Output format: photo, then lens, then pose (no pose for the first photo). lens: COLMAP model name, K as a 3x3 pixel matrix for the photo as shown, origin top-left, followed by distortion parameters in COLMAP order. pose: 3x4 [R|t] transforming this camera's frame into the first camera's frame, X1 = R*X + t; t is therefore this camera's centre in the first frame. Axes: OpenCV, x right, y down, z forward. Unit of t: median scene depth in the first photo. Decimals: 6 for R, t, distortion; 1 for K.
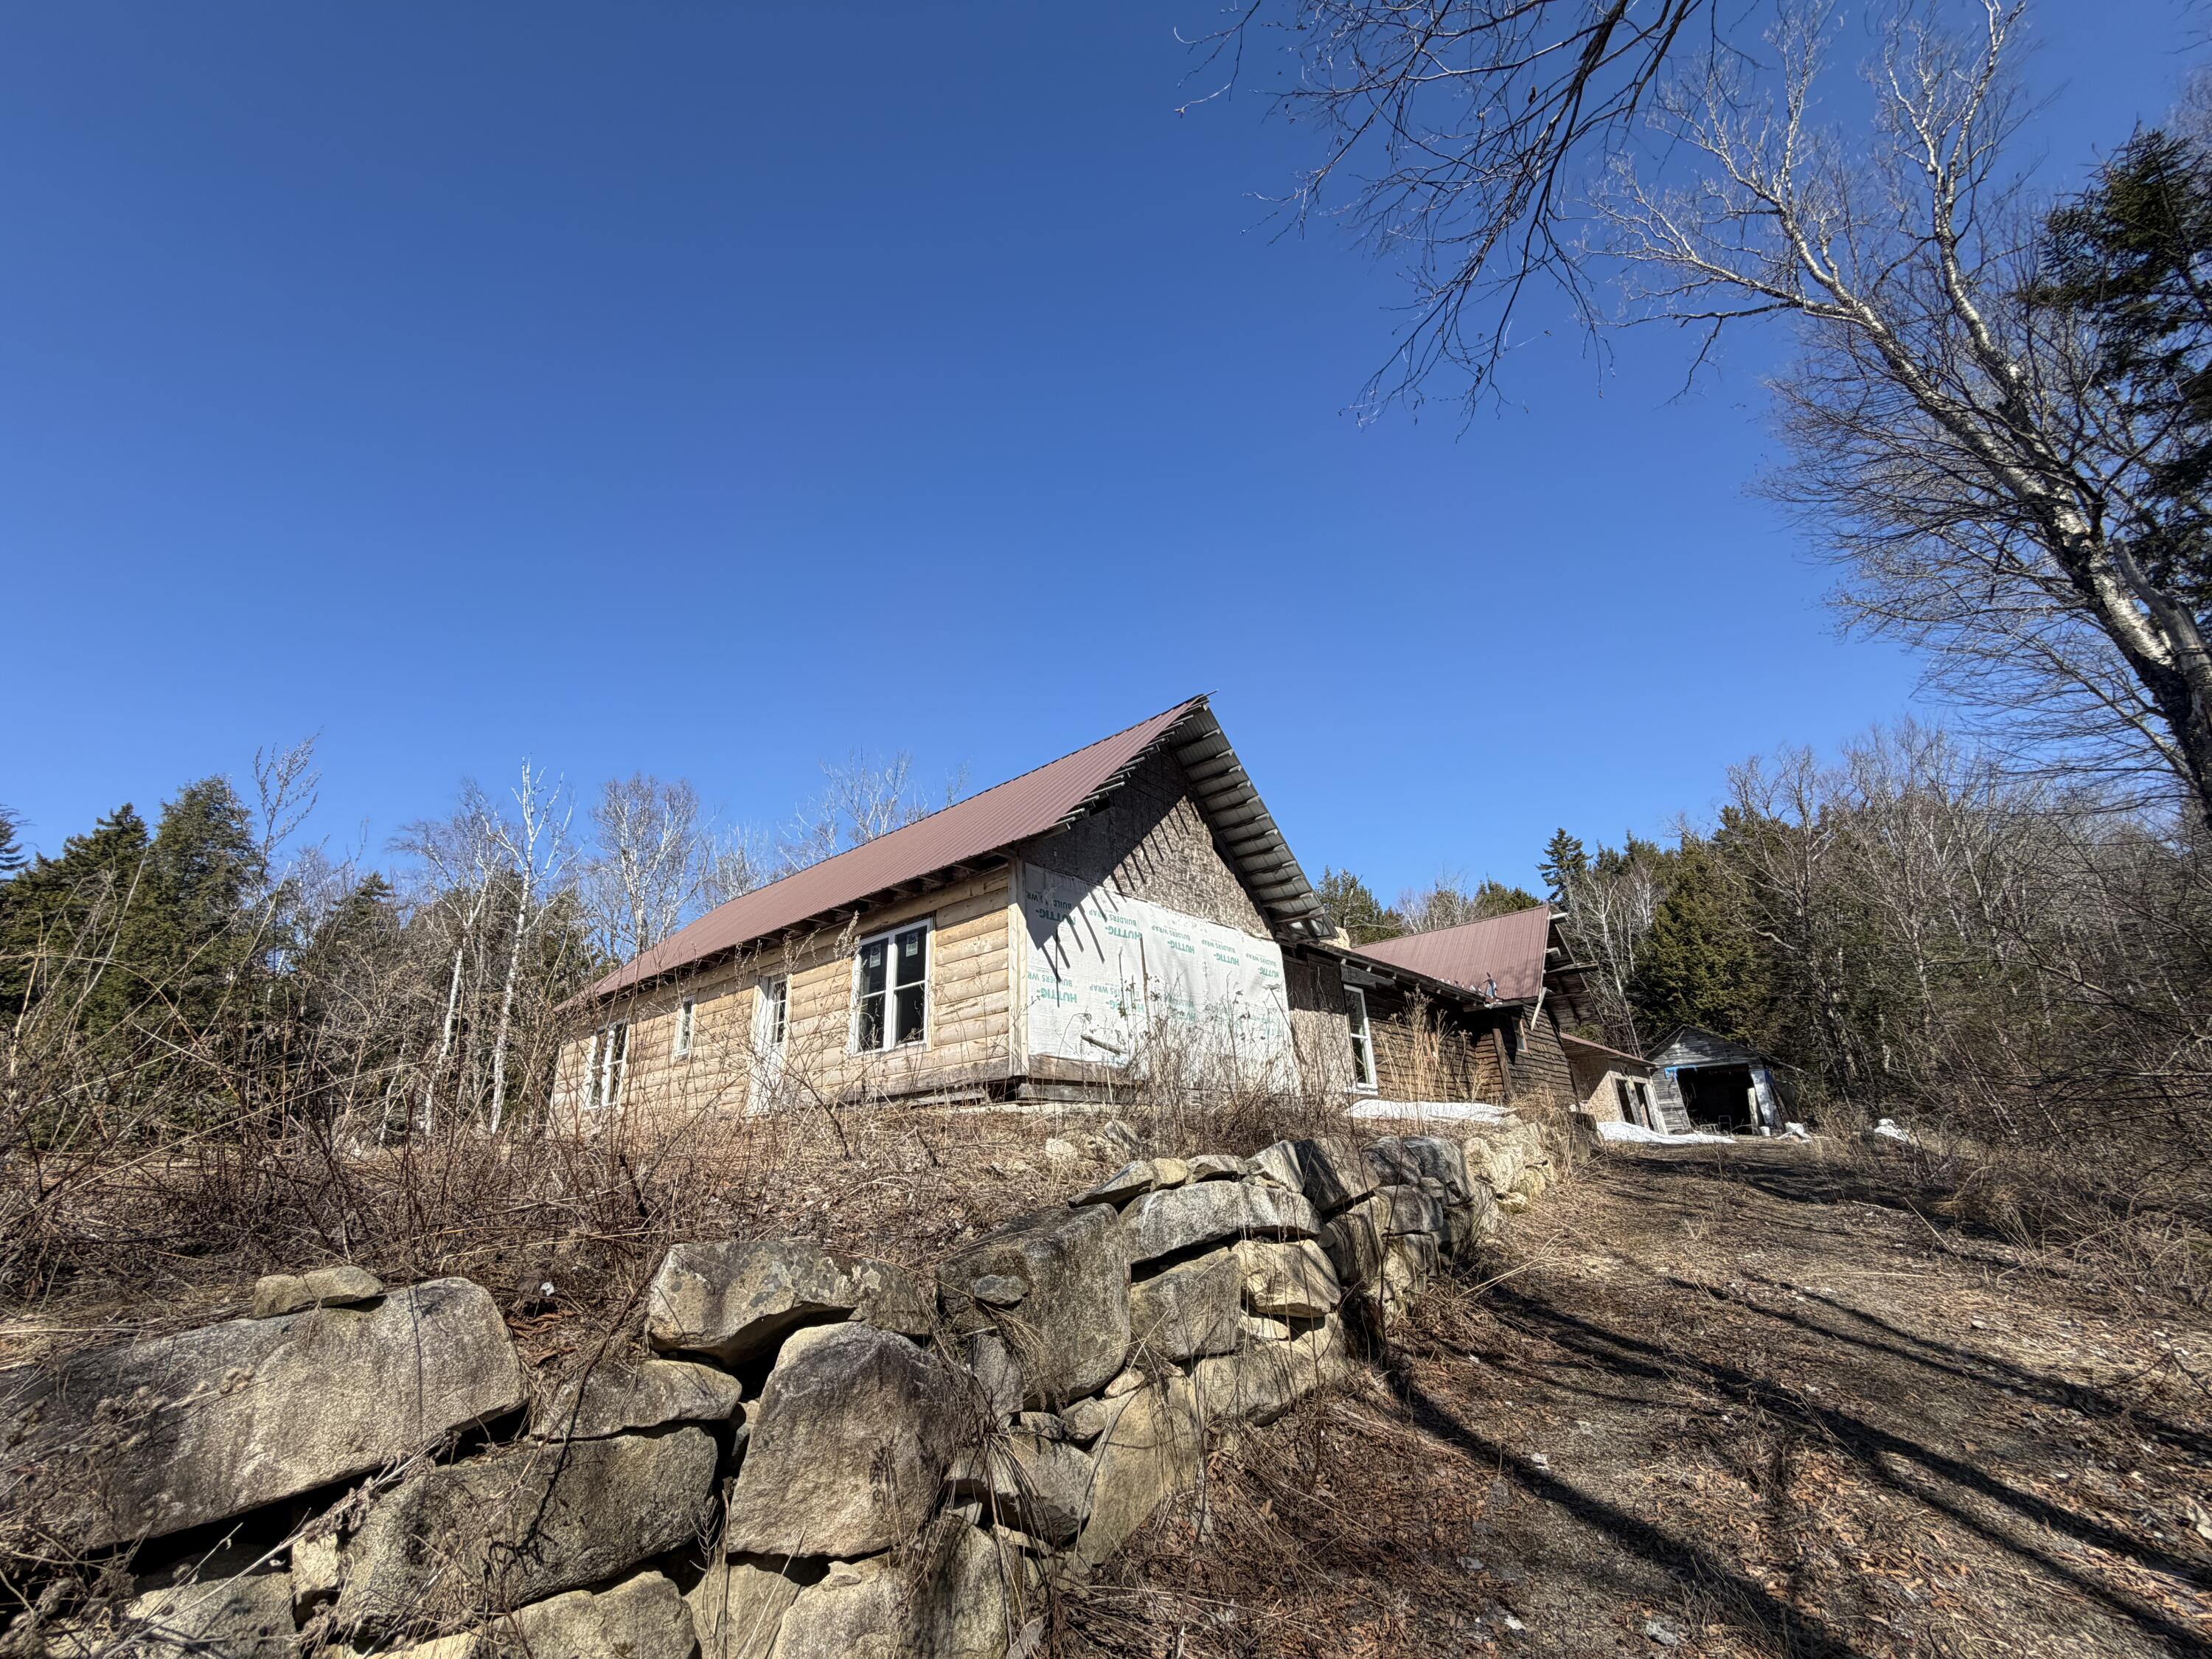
lens RADIAL K [[887.2, 0, 1092.6], [0, 887.2, 835.0], [0, 0, 1]] dist [0.001208, -0.000110]
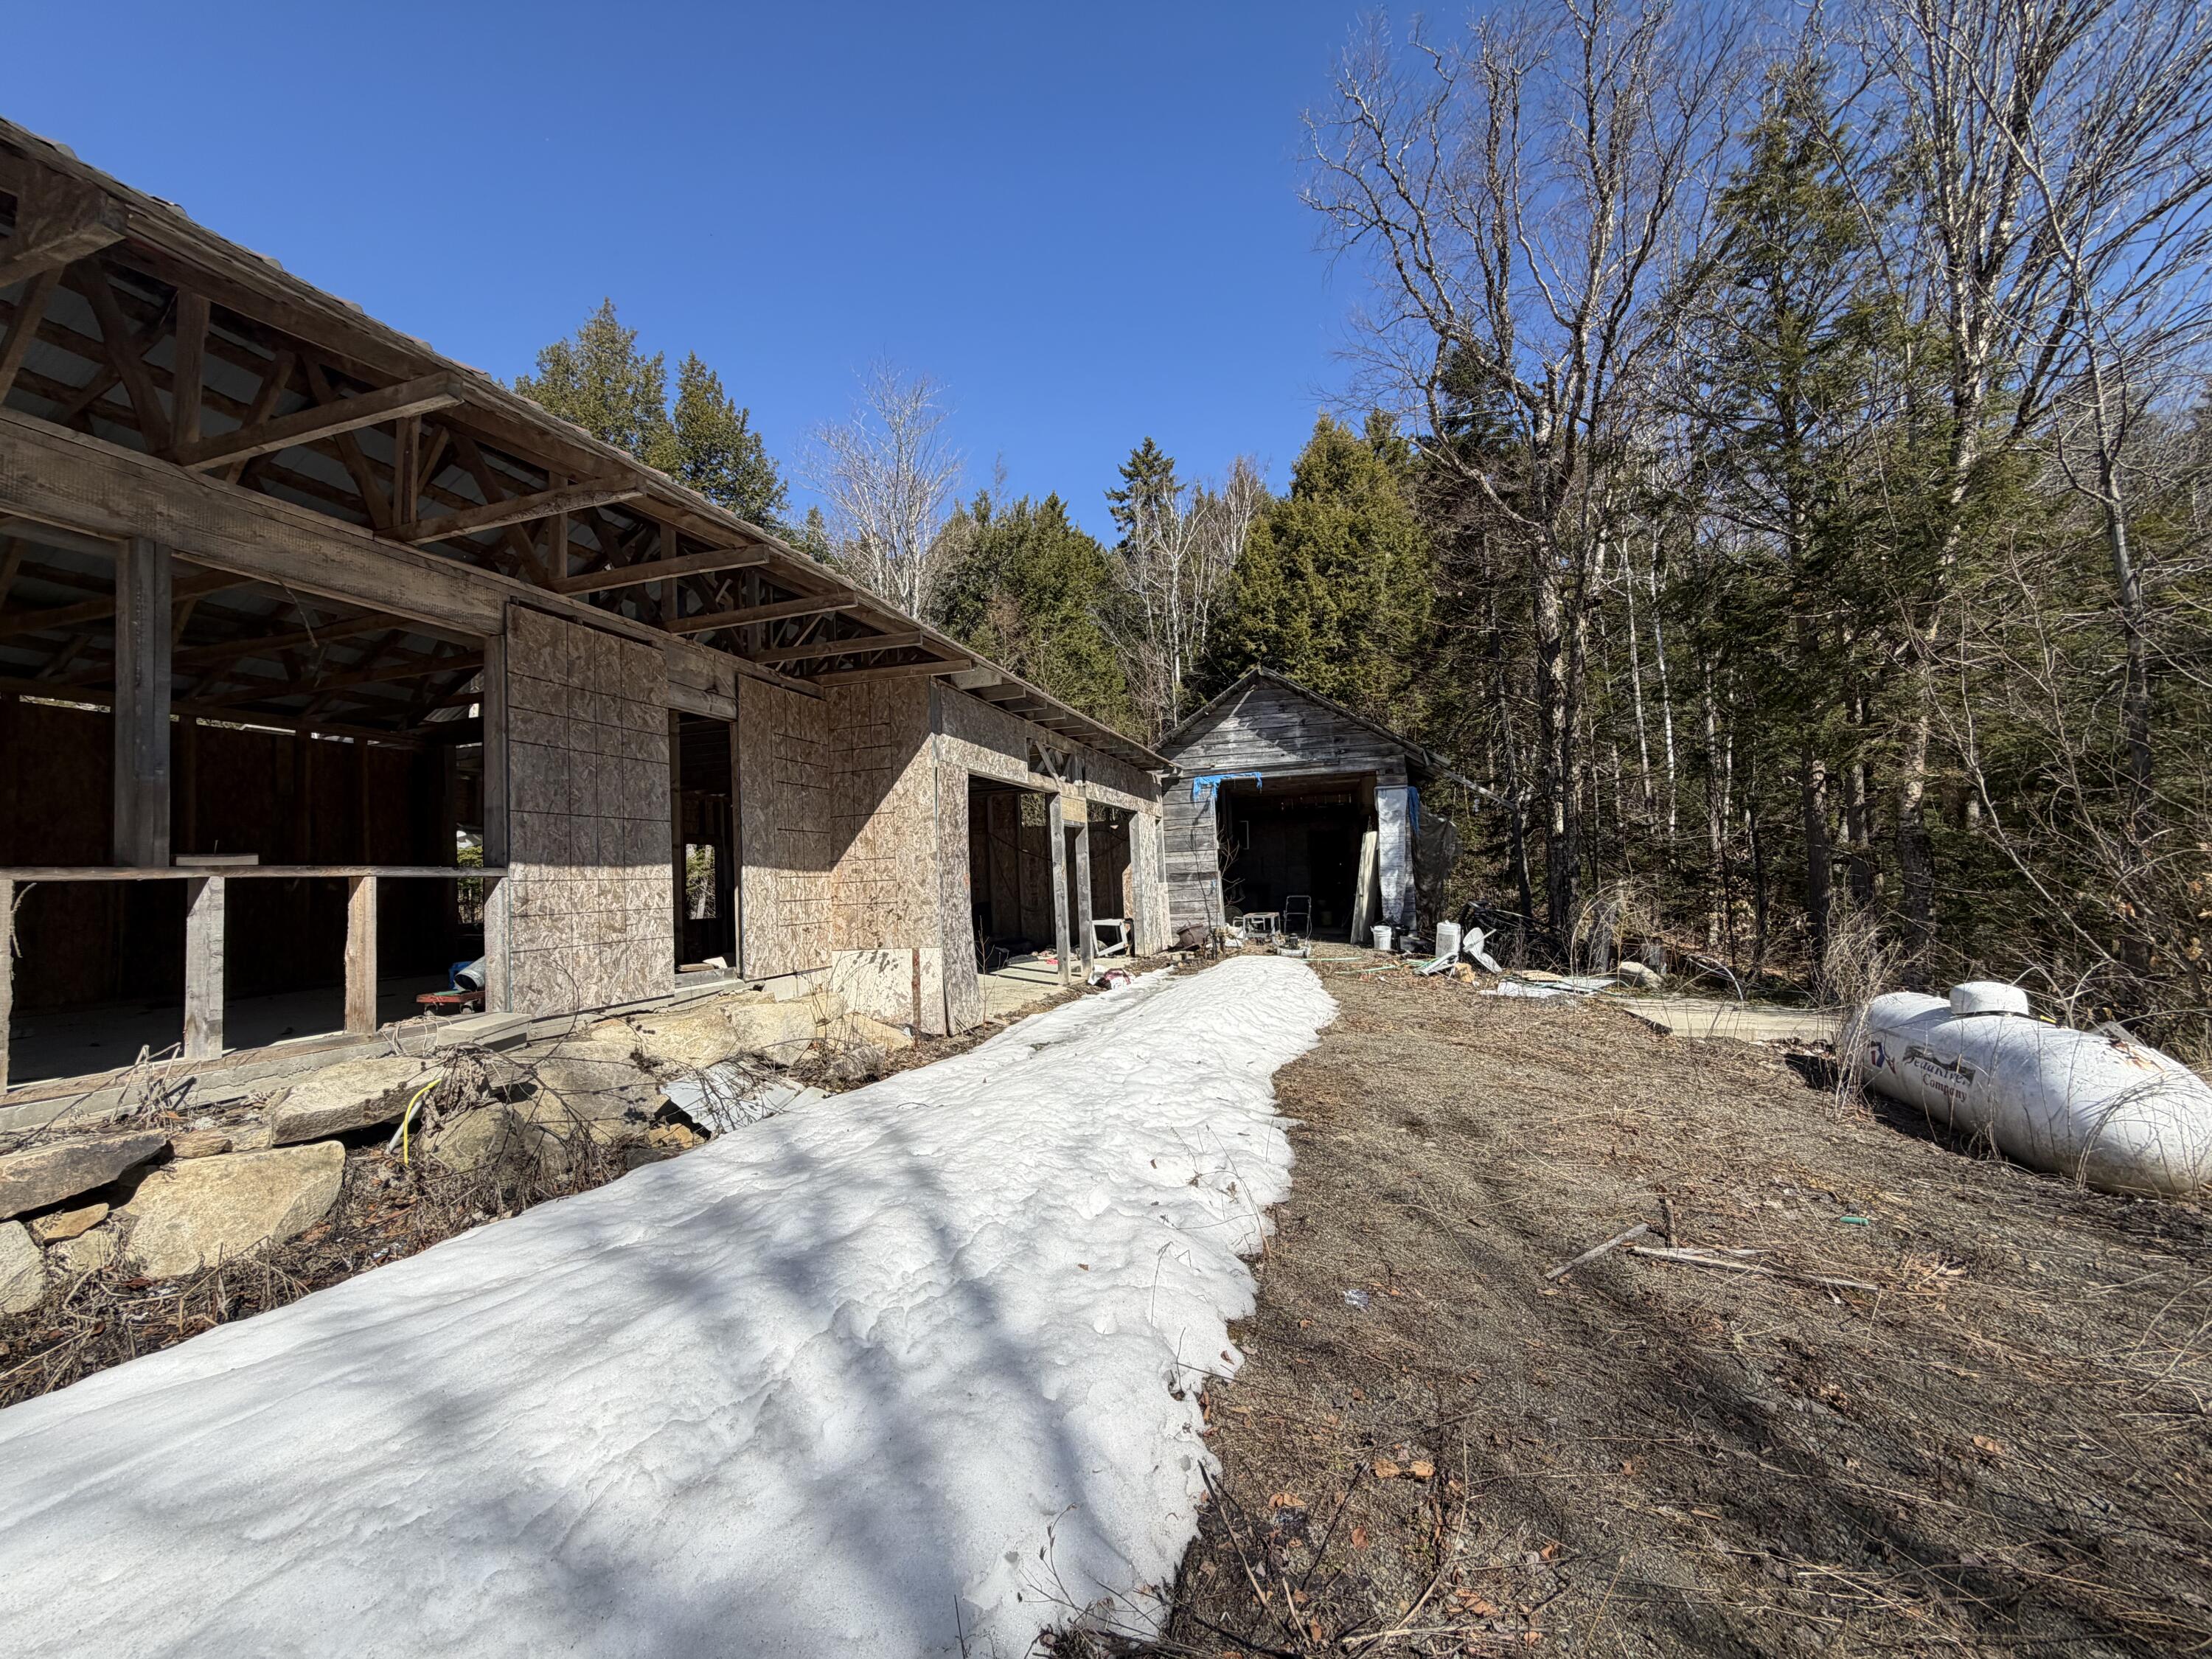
lens RADIAL K [[887.2, 0, 1092.6], [0, 887.2, 835.0], [0, 0, 1]] dist [0.001208, -0.000110]
pose [[0.919646, 0.034032, 0.391272, 0.453623], [-0.144671, 0.955542, 0.256924, 0.194231], [-0.365133, -0.292885, 0.883683, 0.666742]]
